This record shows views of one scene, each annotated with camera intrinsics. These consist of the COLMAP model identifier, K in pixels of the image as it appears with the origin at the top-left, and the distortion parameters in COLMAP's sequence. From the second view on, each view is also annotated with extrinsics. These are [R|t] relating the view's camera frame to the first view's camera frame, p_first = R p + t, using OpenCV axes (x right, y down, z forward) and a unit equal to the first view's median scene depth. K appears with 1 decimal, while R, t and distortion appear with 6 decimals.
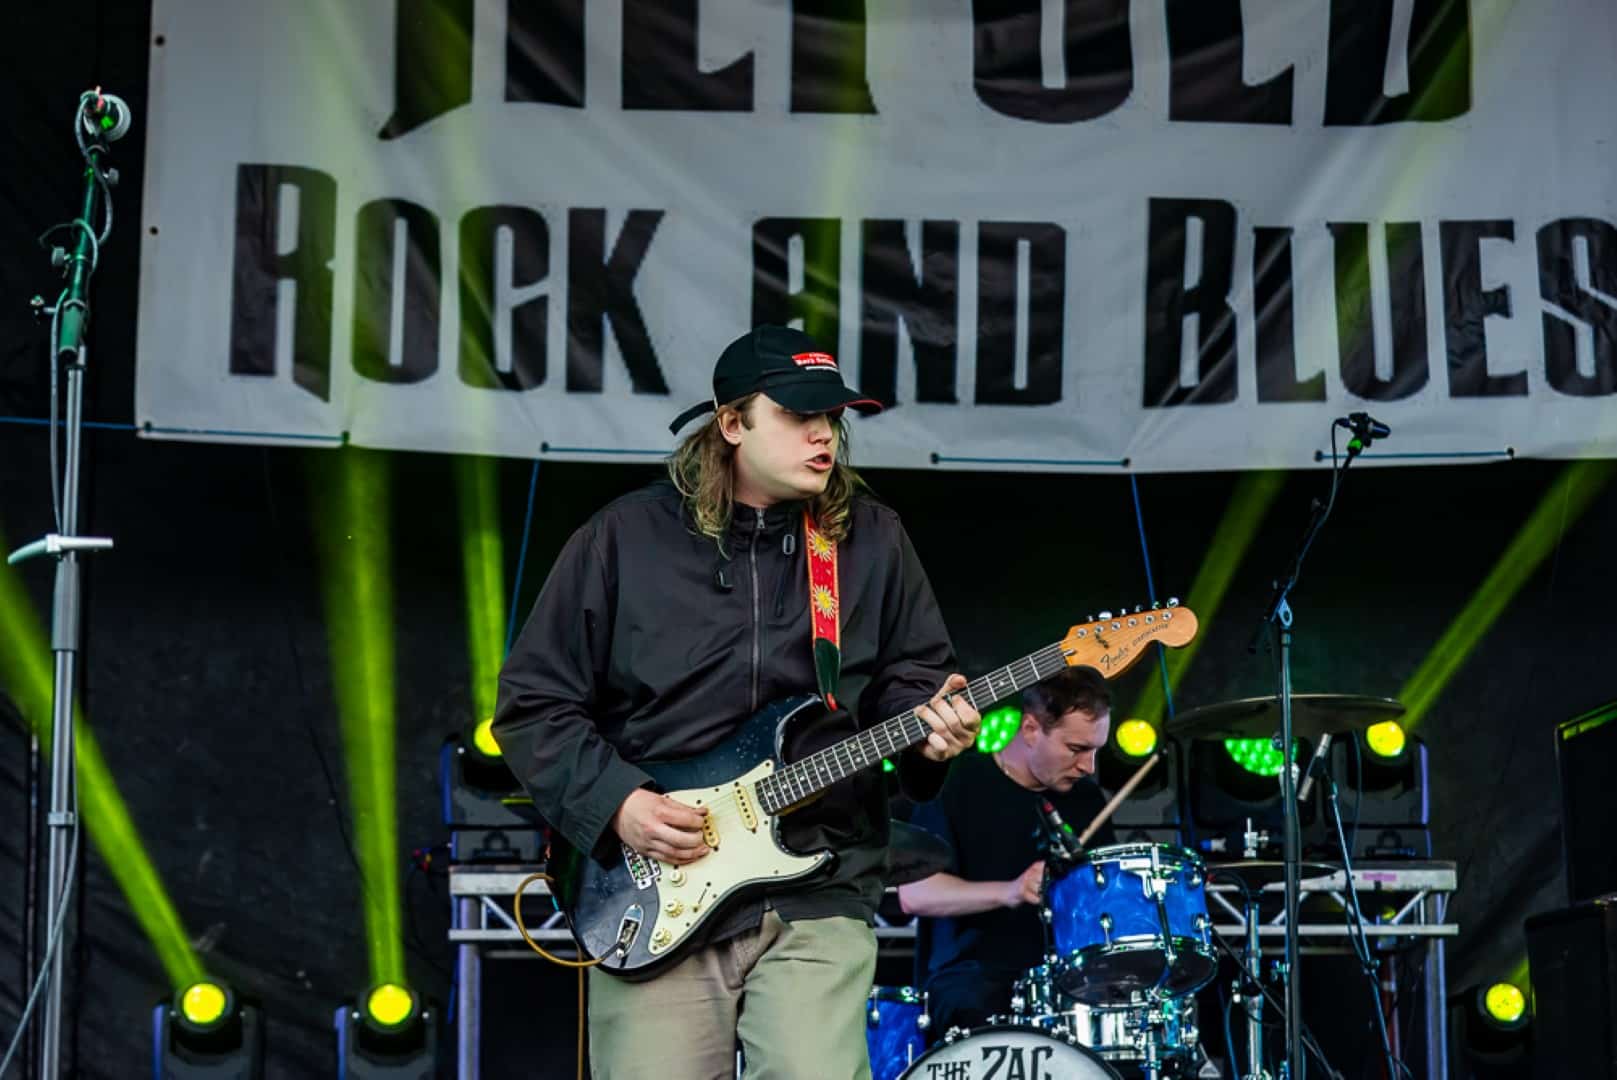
lens RADIAL K [[3668.7, 0, 808.5], [0, 3668.7, 540.0], [0, 0, 1]] dist [-0.062658, -0.470578]
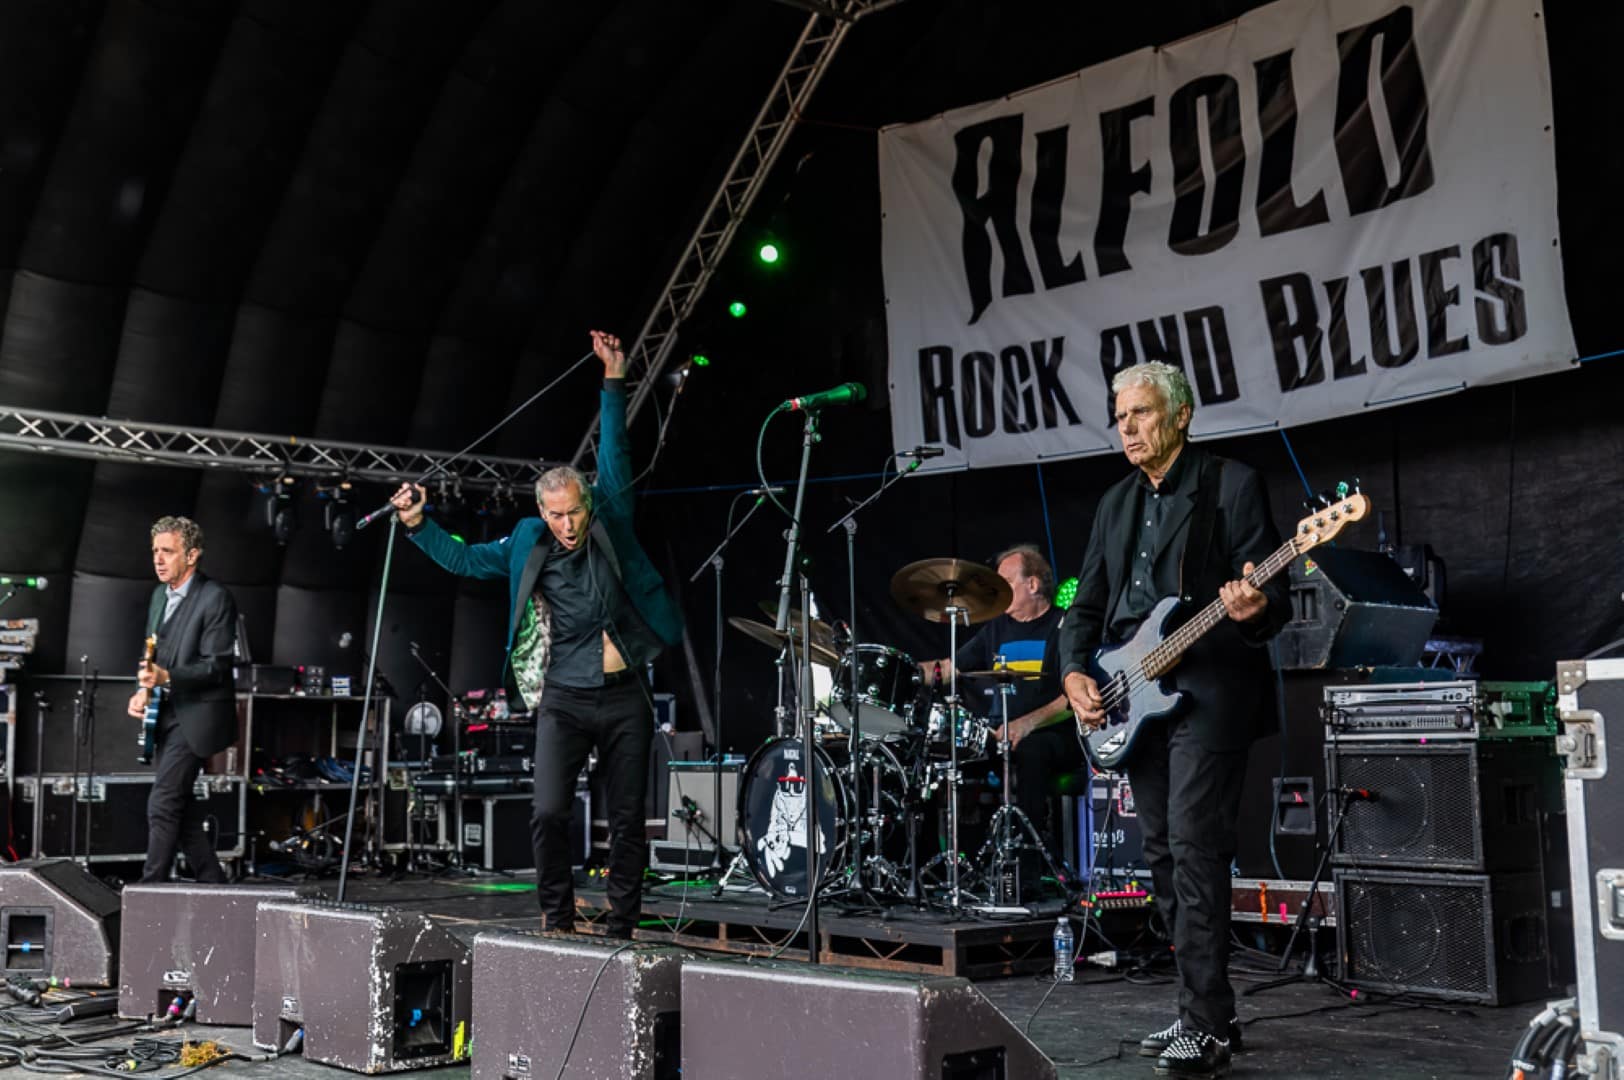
lens RADIAL K [[1883.4, 0, 812.0], [0, 1883.4, 540.0], [0, 0, 1]] dist [0.017302, 0.032185]
pose [[0.601734, -0.086666, -0.793980, 0.701264], [0.161356, 0.986789, 0.014576, -0.014887], [0.782227, -0.136884, 0.607769, 0.228020]]
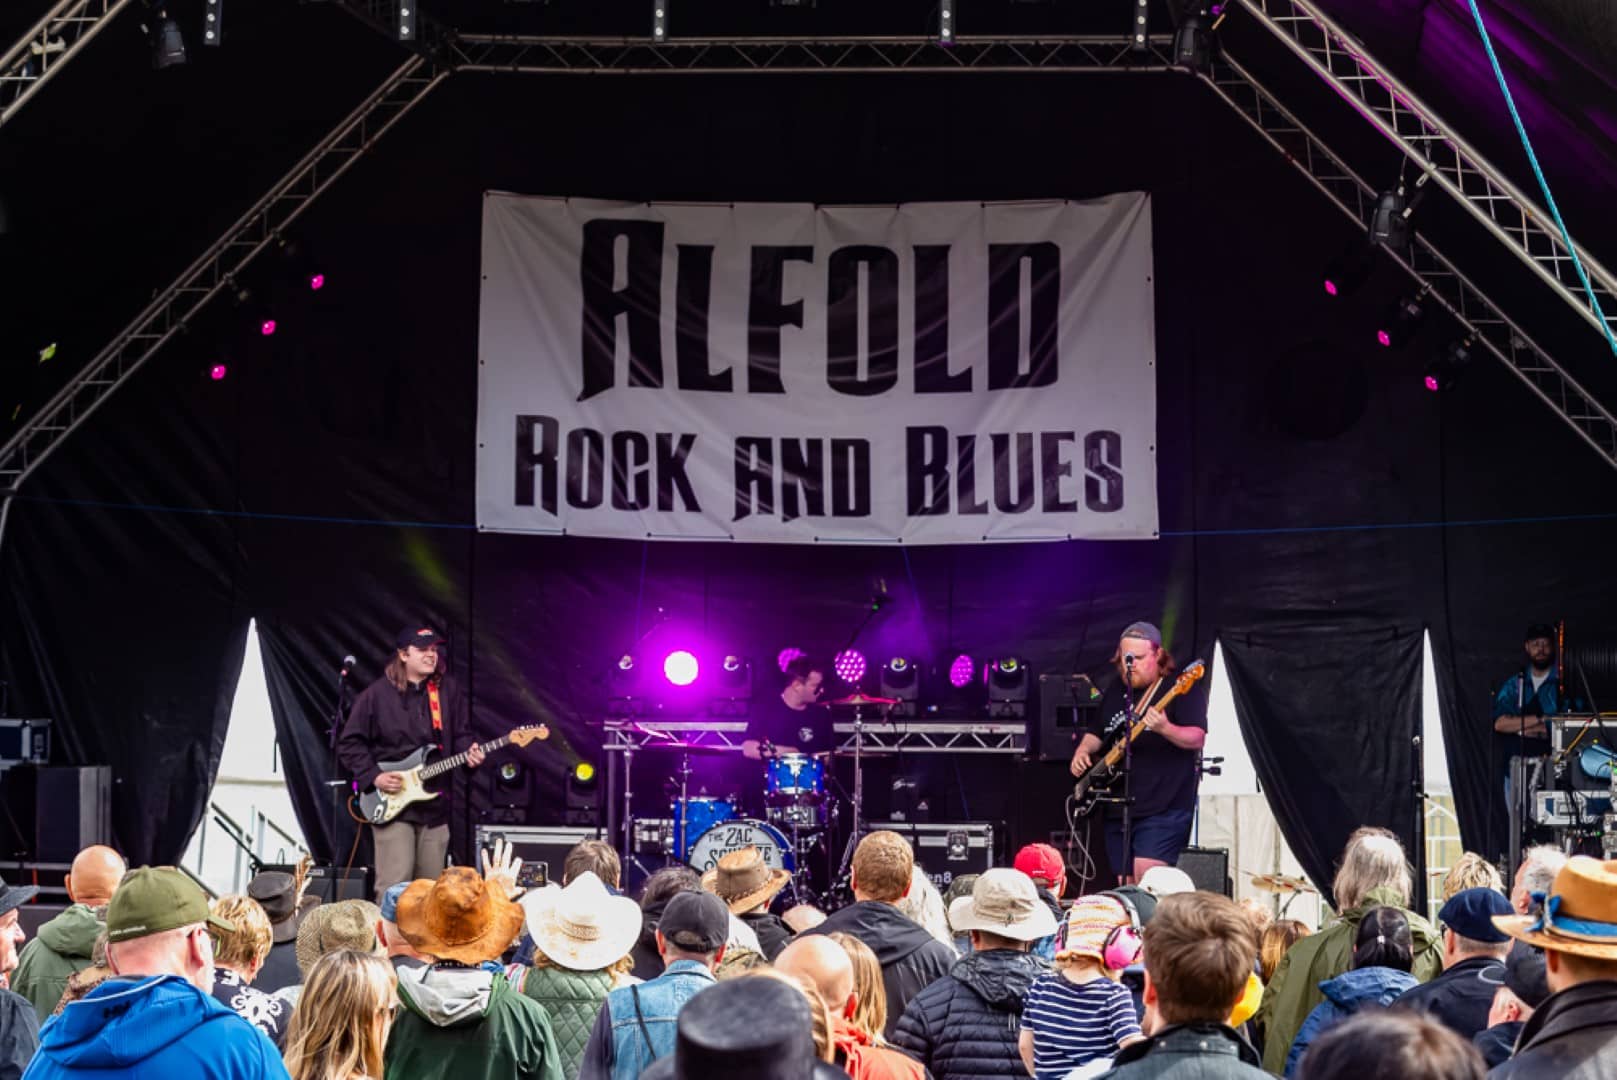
lens RADIAL K [[5150.9, 0, 808.5], [0, 5150.9, 540.0], [0, 0, 1]] dist [-0.093438, -0.170696]
pose [[0.979071, 0.013135, -0.203096, 0.685445], [0.022530, 0.984787, 0.172300, -0.577989], [0.202269, -0.173270, 0.963880, -2.113772]]
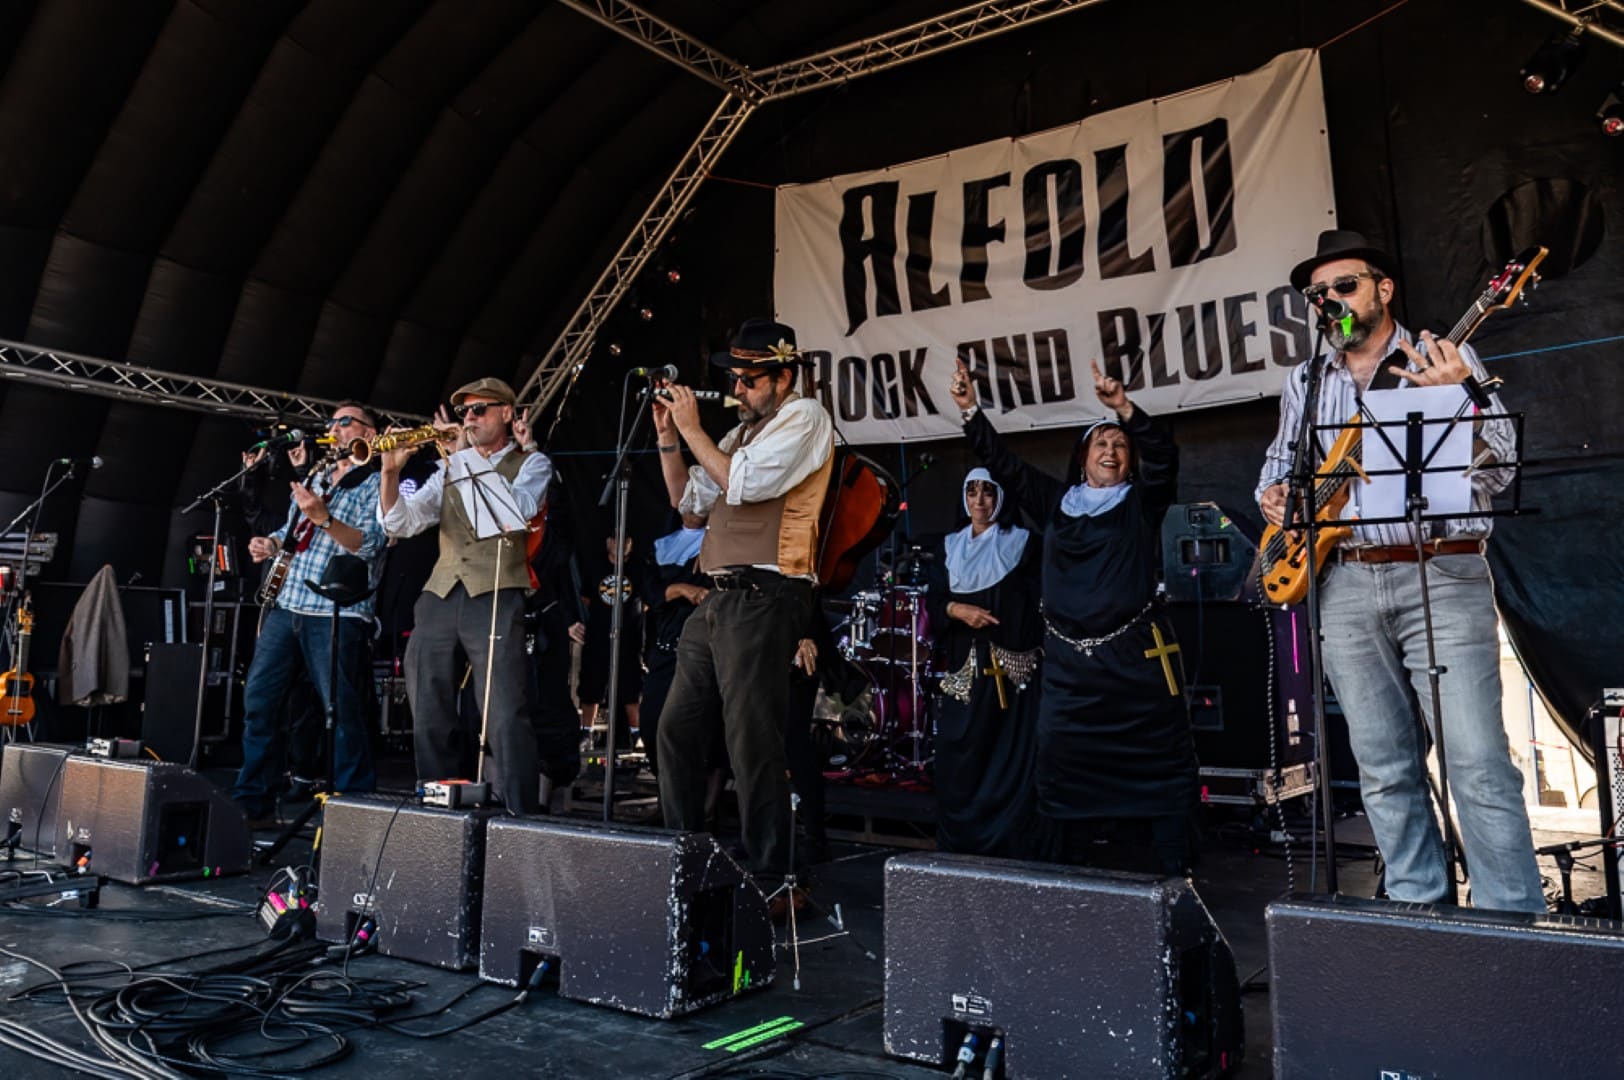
lens RADIAL K [[1232.3, 0, 803.7], [0, 1232.3, 465.2], [0, 0, 1]] dist [-0.036532, 0.059608]
pose [[0.767656, -0.086464, -0.635002, 0.461001], [0.115940, 0.993244, 0.004917, -0.017312], [0.630287, -0.077397, 0.772495, 0.223240]]
